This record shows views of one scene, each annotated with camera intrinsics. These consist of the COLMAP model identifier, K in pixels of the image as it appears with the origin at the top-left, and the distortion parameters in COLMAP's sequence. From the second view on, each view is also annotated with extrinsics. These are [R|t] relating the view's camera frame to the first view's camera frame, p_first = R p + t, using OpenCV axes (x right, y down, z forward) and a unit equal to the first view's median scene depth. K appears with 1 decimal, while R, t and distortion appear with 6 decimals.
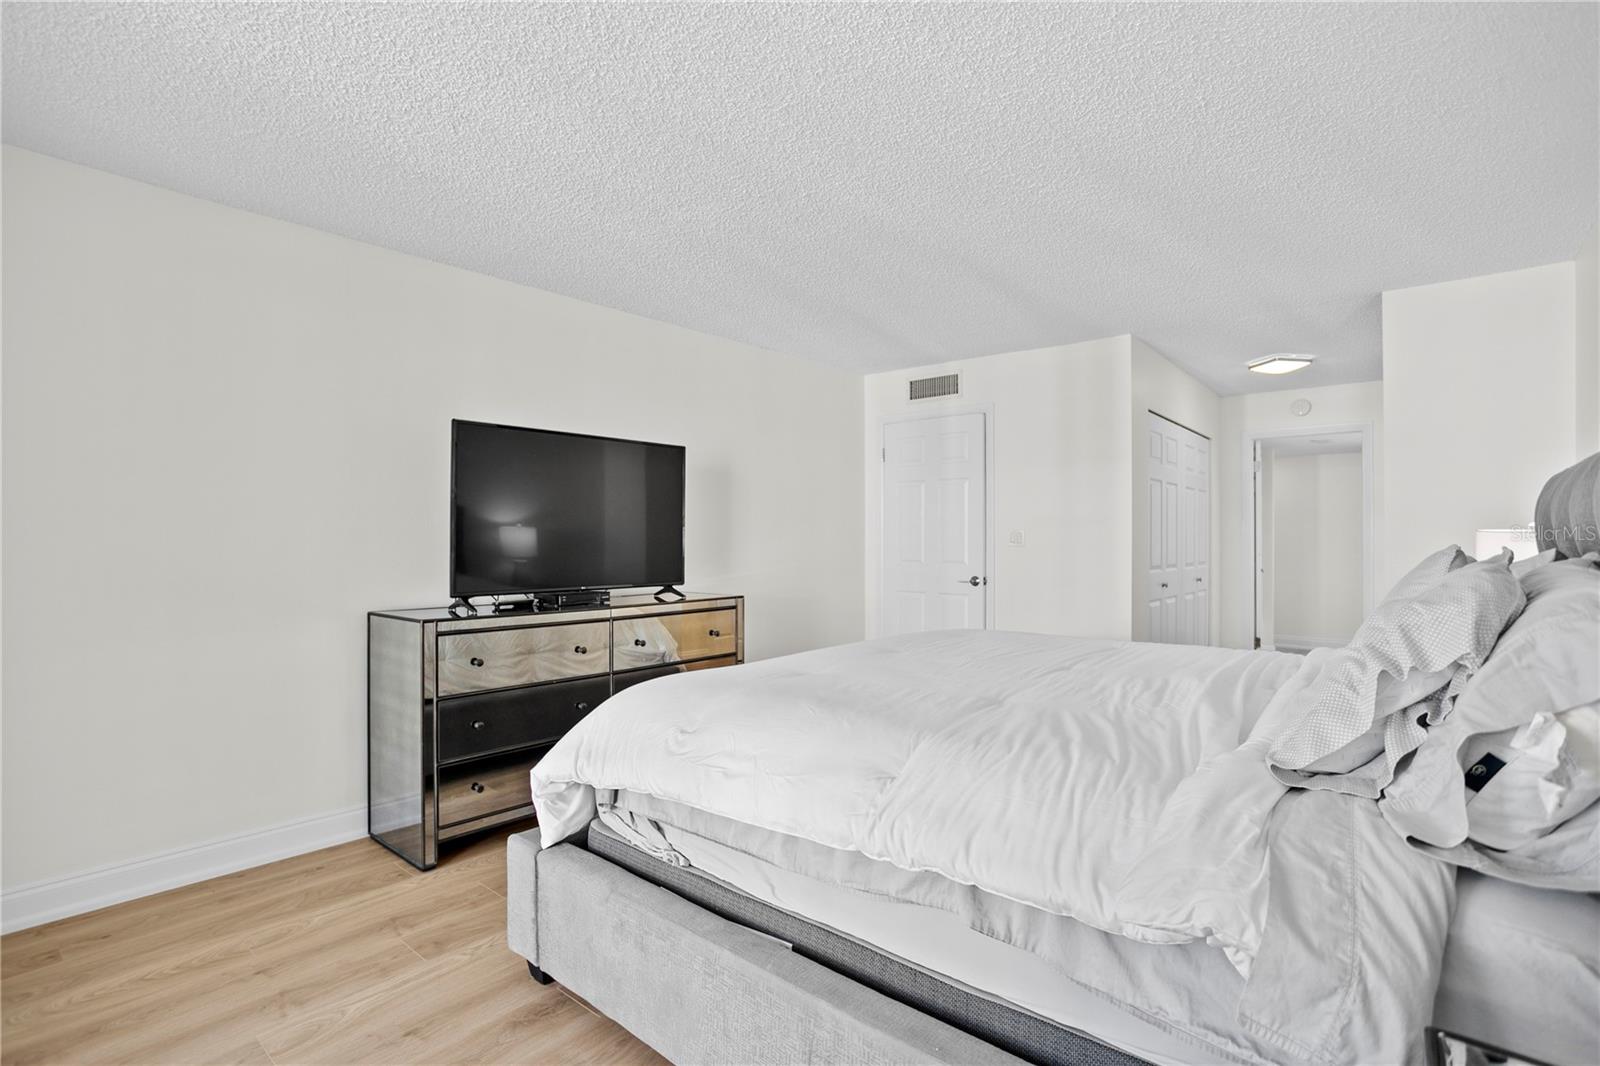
lens RADIAL K [[774.8, 0, 776.0], [0, 774.8, 541.3], [0, 0, 1]] dist [-0.008470, 0.000131]
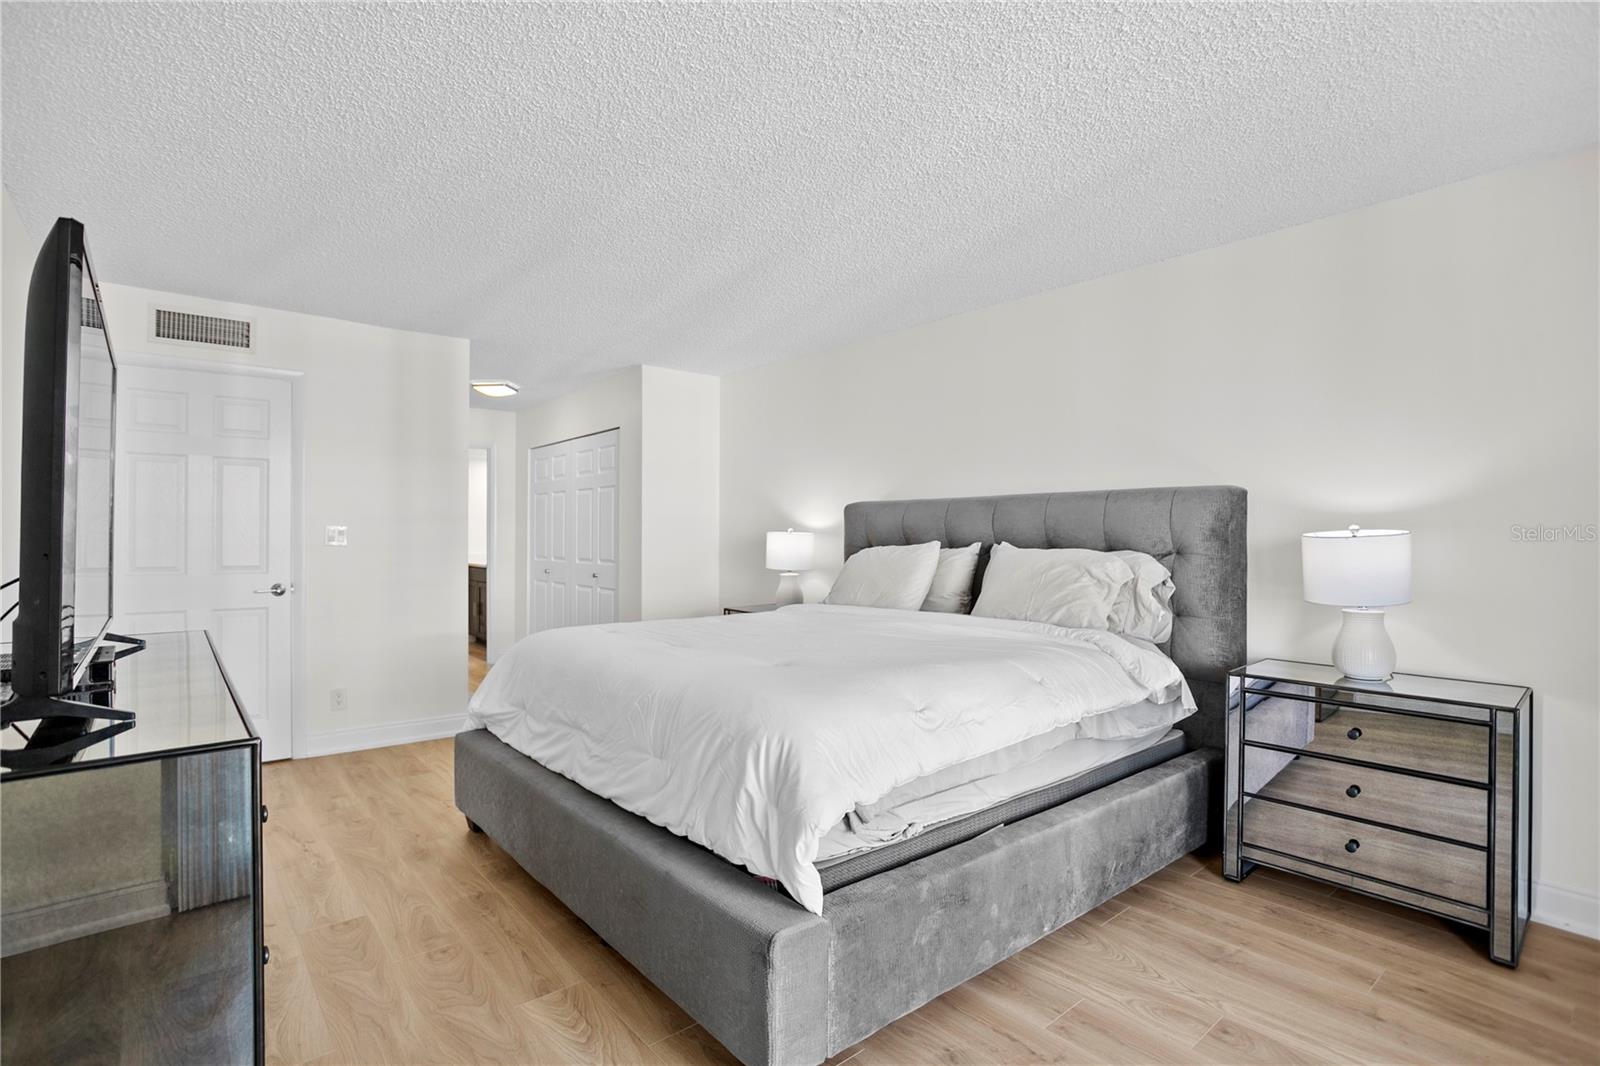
lens RADIAL K [[767.6, 0, 801.1], [0, 767.6, 534.6], [0, 0, 1]] dist [-0.022562, 0.000139]
pose [[0.153425, -0.005659, 0.988144, -0.596801], [0.007612, 0.999961, 0.004545, -0.007103], [-0.988131, 0.006825, 0.153462, 0.483950]]
